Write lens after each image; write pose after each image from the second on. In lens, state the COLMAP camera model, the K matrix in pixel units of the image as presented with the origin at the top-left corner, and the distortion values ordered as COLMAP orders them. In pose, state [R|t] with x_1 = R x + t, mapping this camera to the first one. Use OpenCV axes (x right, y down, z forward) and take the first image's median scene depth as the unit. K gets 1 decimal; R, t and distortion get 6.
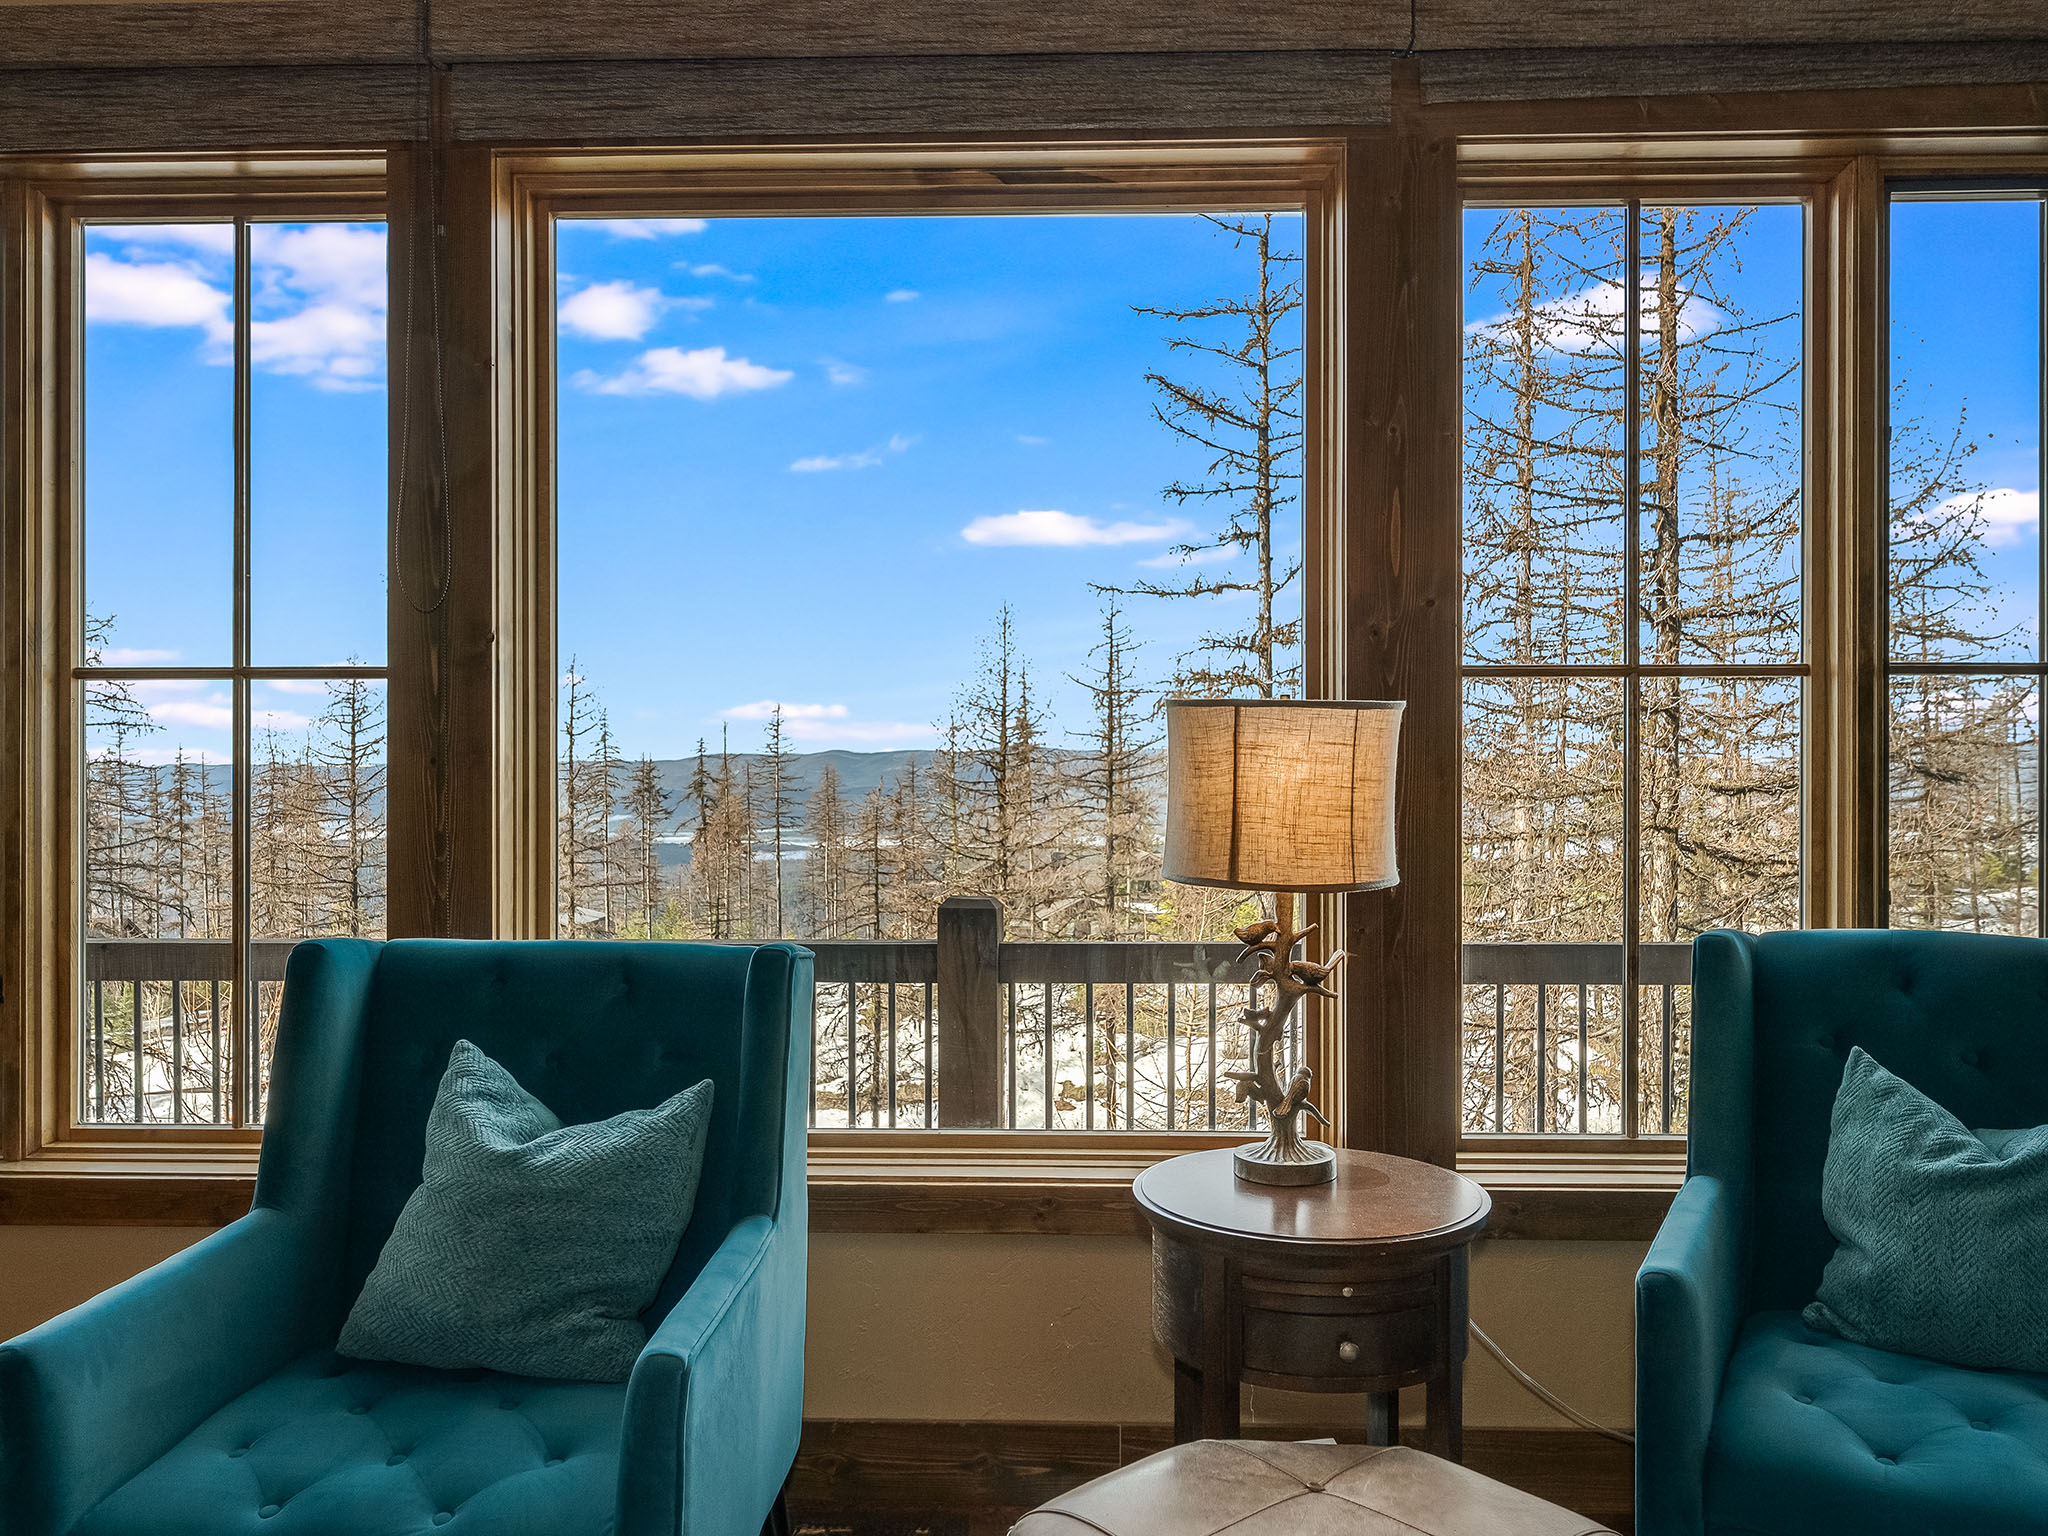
lens RADIAL K [[1529.4, 0, 1024.0], [0, 1529.4, 768.0], [0, 0, 1]] dist [-0.001045, -0.001784]
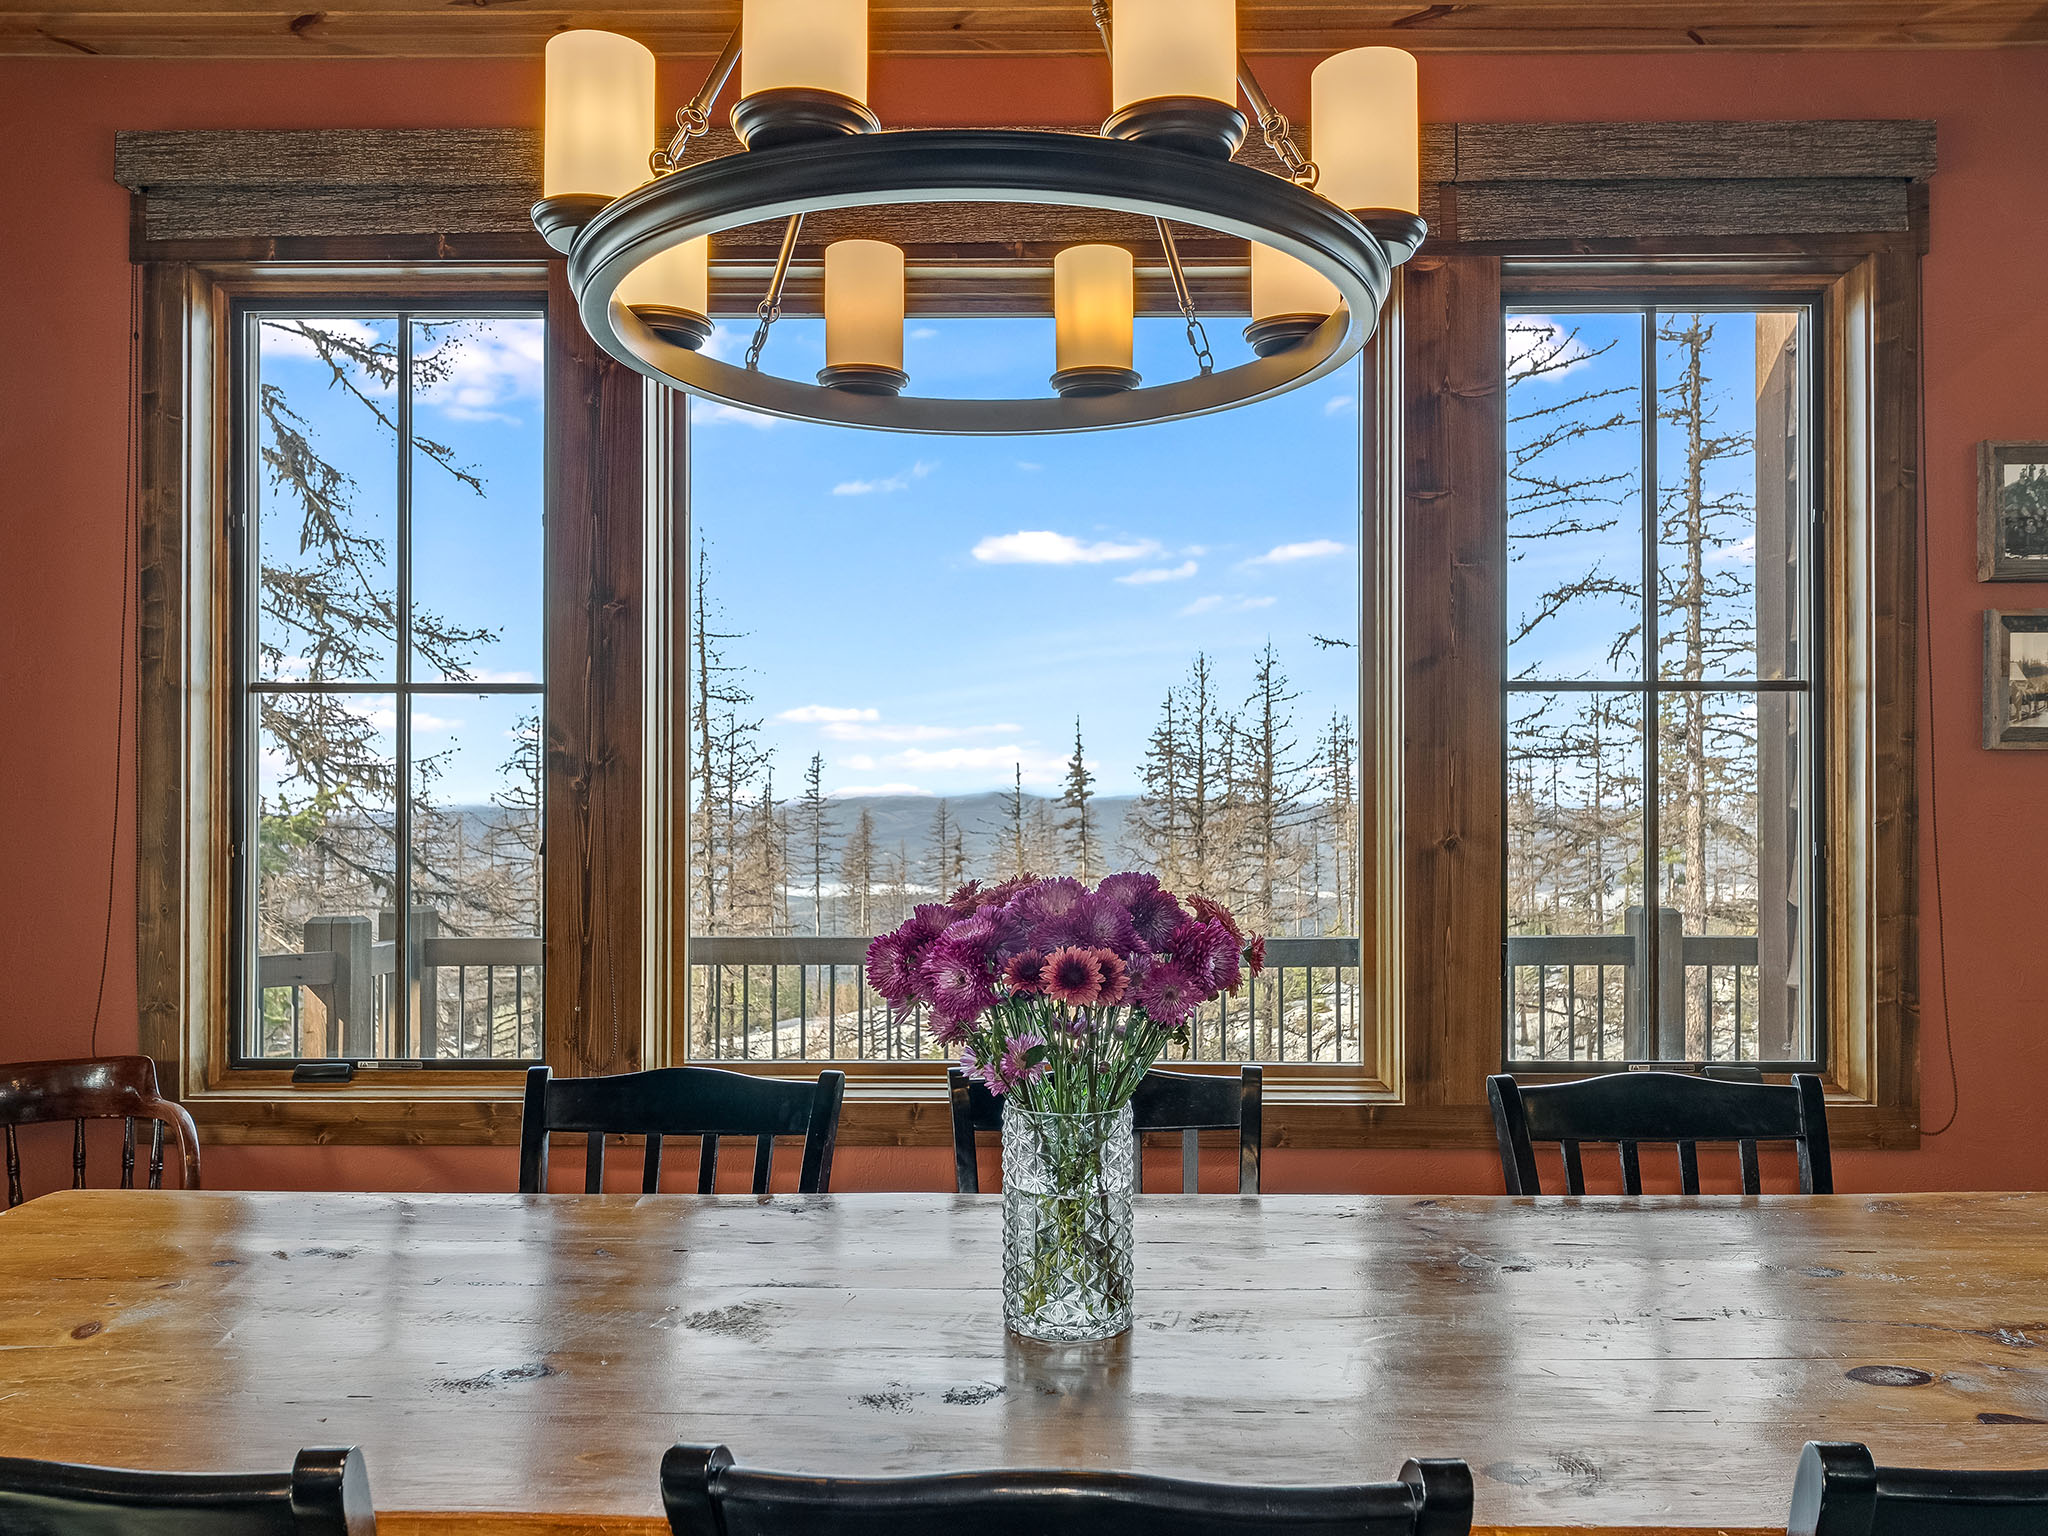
lens RADIAL K [[1530.8, 0, 1025.5], [0, 1530.8, 803.8], [0, 0, 1]] dist [0.001416, -0.001711]
pose [[0.999970, 0.000889, 0.007713, -2.061213], [-0.000834, 0.999974, -0.007156, 0.005504], [-0.007719, 0.007150, 0.999945, -0.553875]]
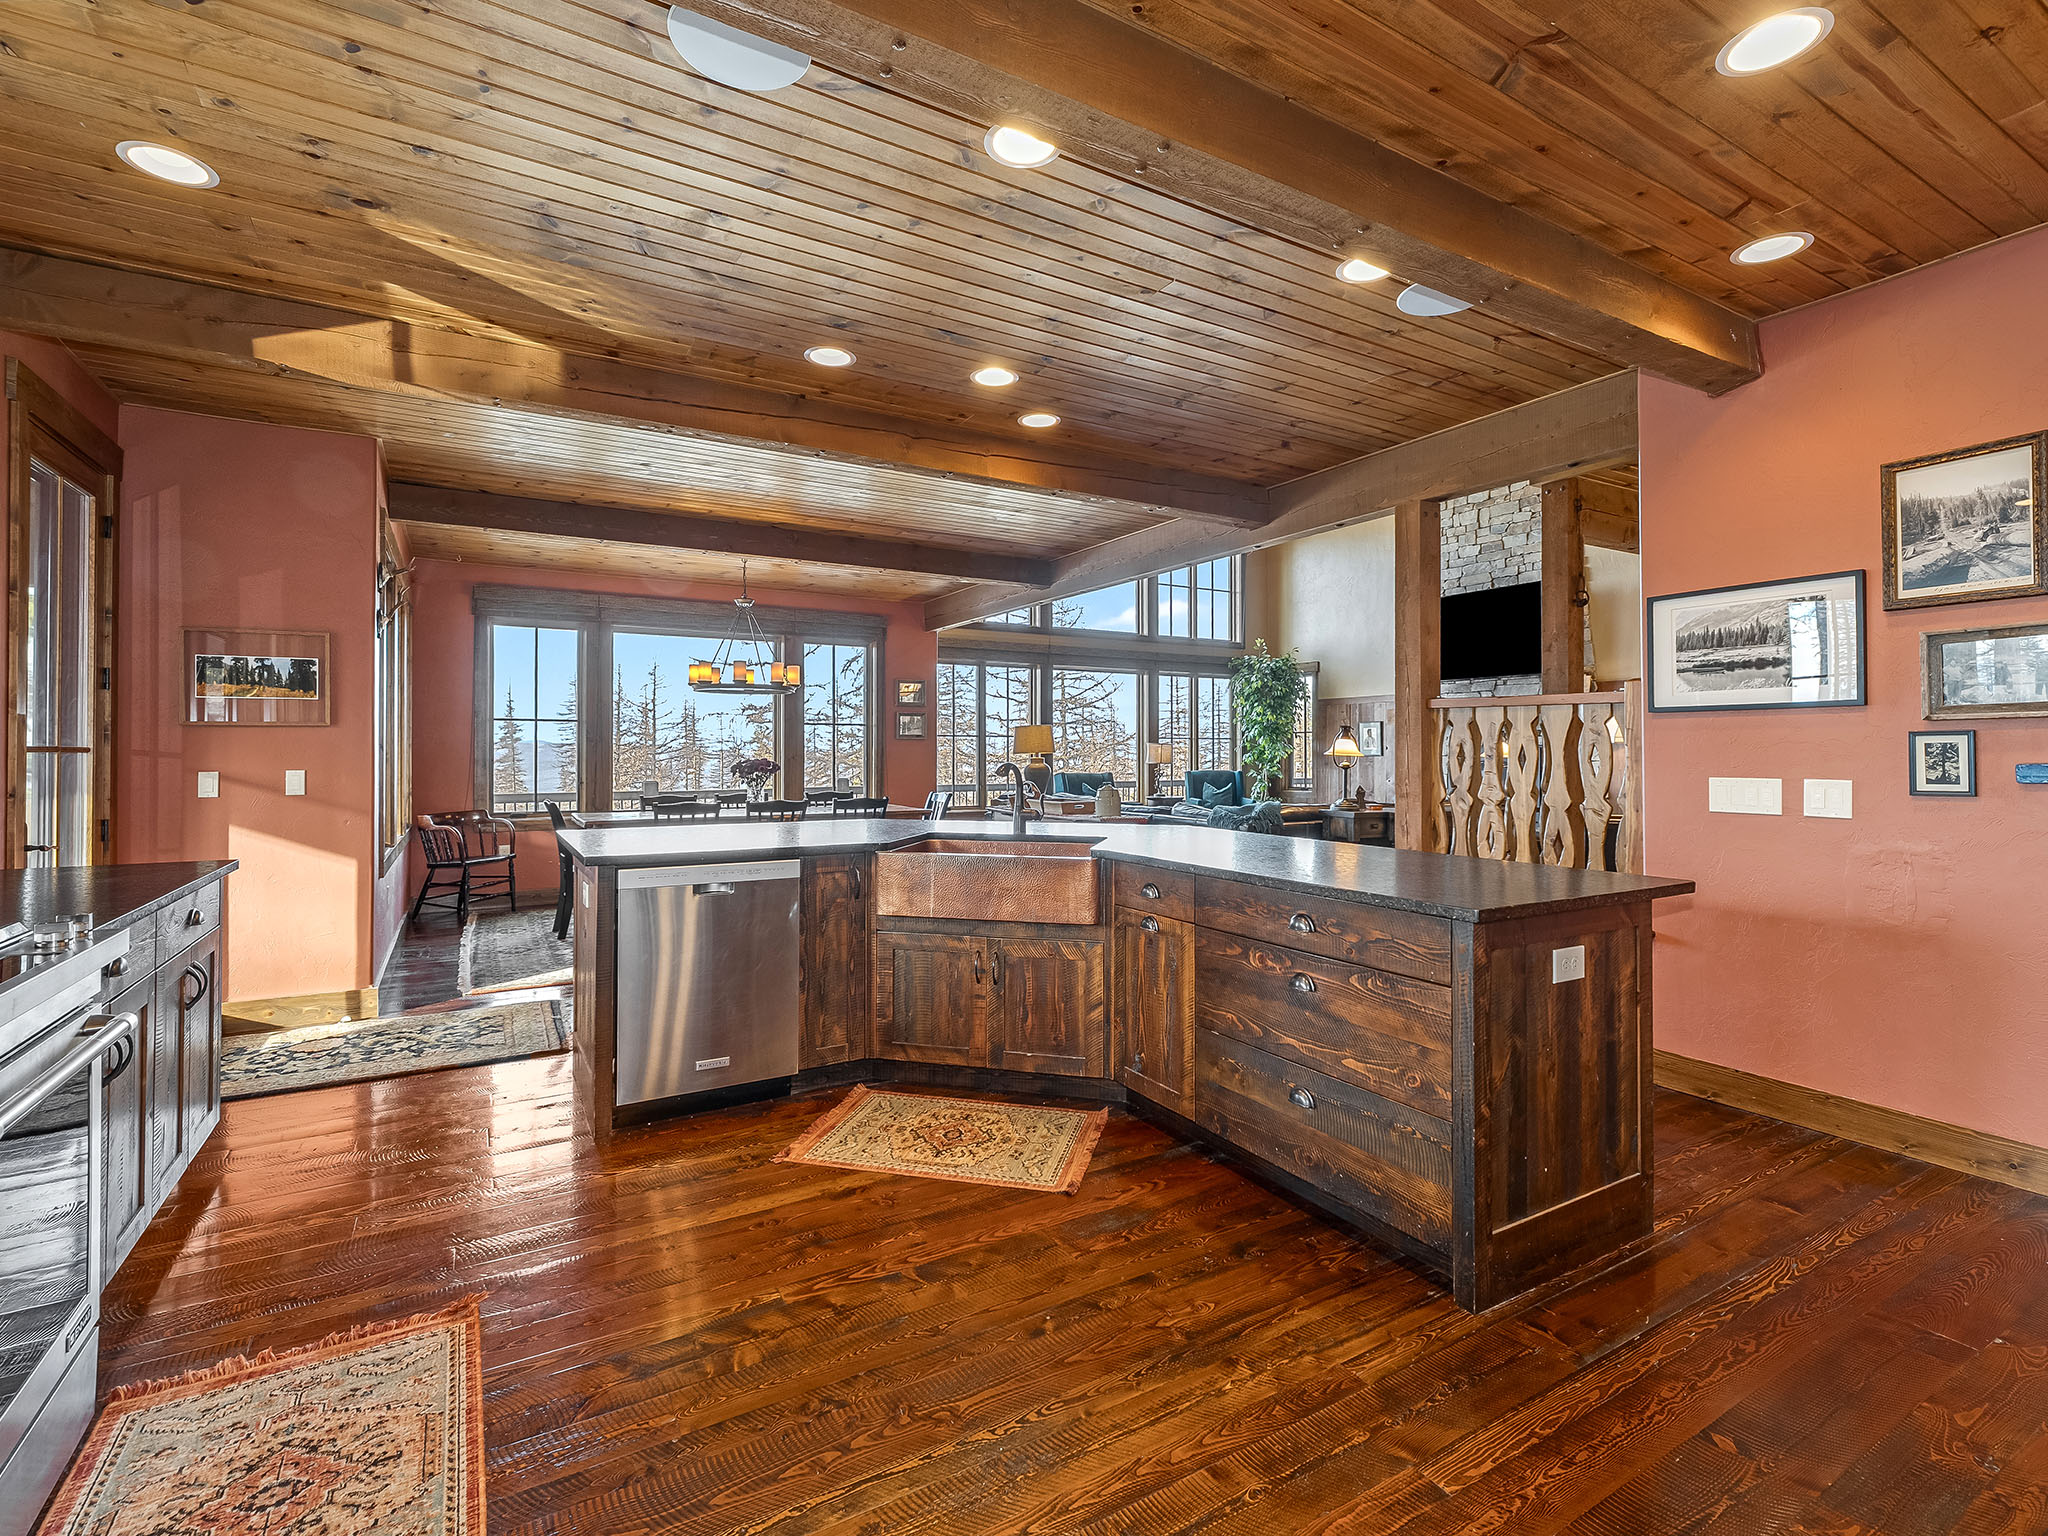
lens RADIAL K [[943.3, 0, 1020.3], [0, 943.3, 738.1], [0, 0, 1]] dist [0.019990, 0.000064]
pose [[0.849567, 0.008242, 0.527416, -2.808667], [0.000321, 0.999870, -0.016143, 0.011222], [-0.527480, 0.013884, 0.849454, -2.660635]]
